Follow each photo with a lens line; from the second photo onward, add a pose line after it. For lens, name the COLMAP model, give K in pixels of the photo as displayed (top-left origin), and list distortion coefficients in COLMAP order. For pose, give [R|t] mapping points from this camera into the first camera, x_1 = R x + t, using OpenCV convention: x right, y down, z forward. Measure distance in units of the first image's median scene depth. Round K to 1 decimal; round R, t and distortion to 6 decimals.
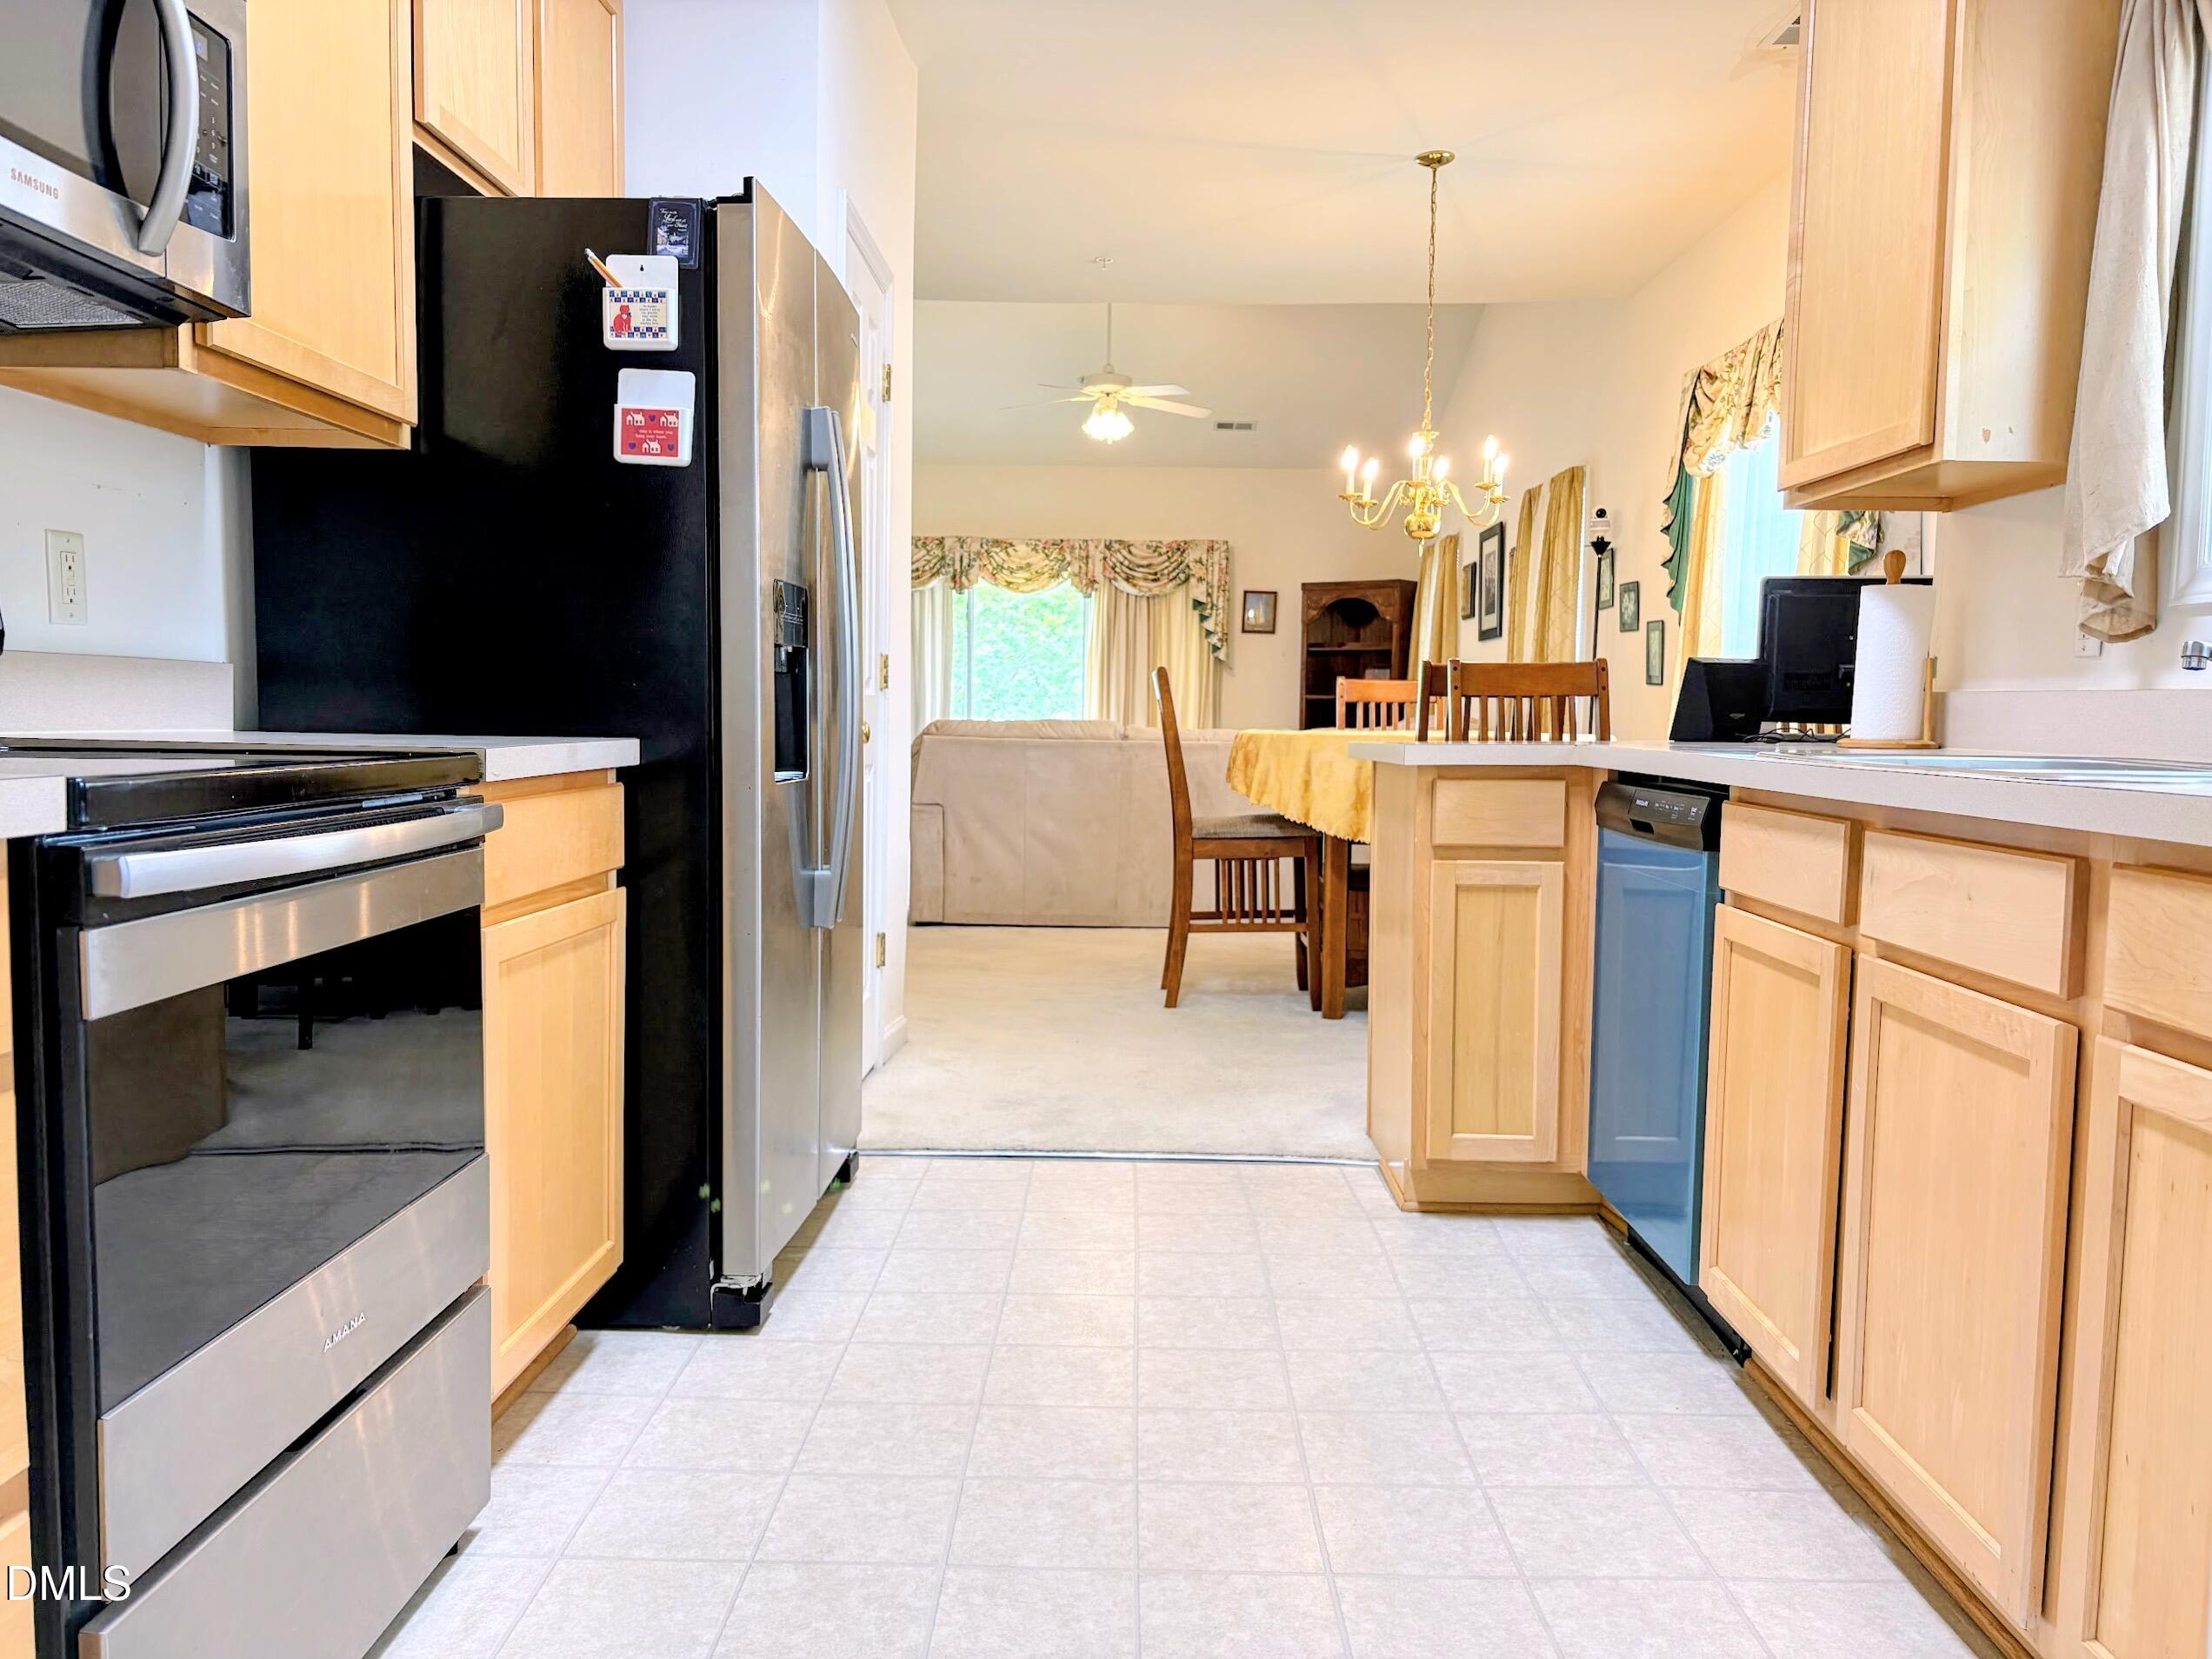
lens RADIAL K [[1690.8, 0, 1090.1], [0, 1690.8, 846.2], [0, 0, 1]] dist [0.006564, 0.004905]
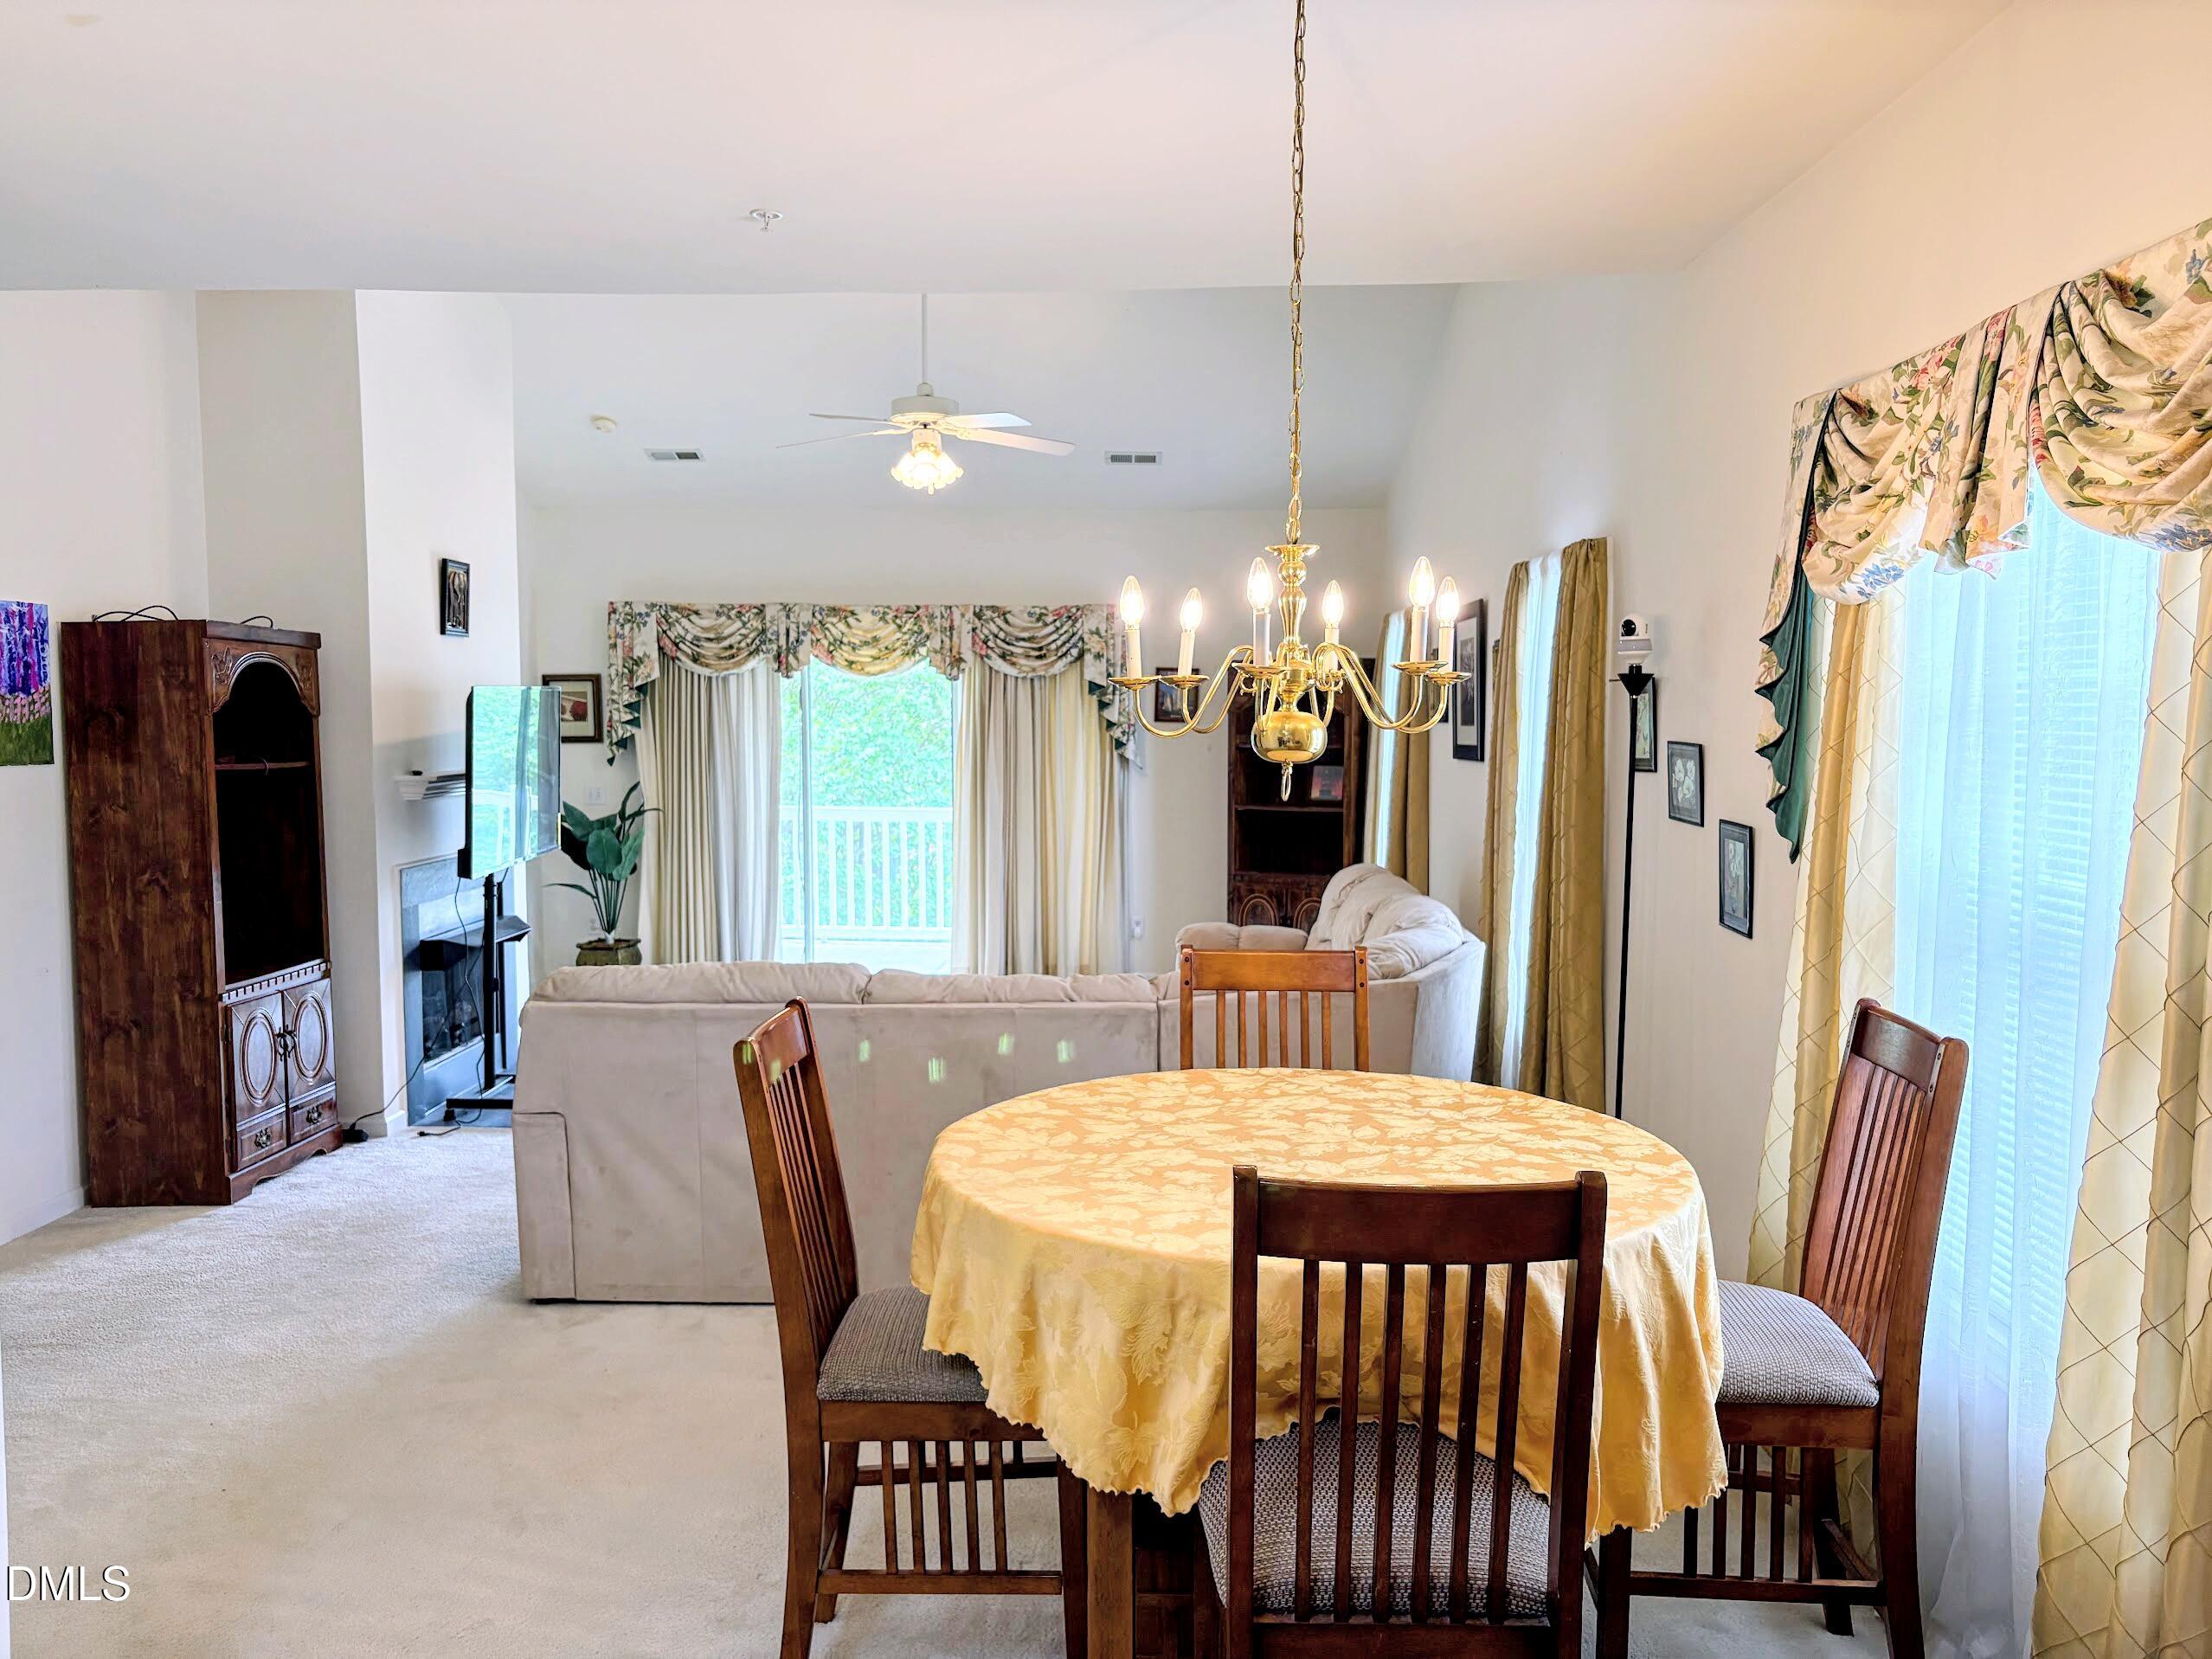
lens RADIAL K [[1668.9, 0, 1110.5], [0, 1668.9, 834.2], [0, 0, 1]] dist [0.048780, 0.002339]
pose [[0.999894, -0.012400, 0.007570, 0.078364], [0.012438, 0.999910, -0.004984, -0.088404], [-0.007507, 0.005078, 0.999959, 0.289876]]
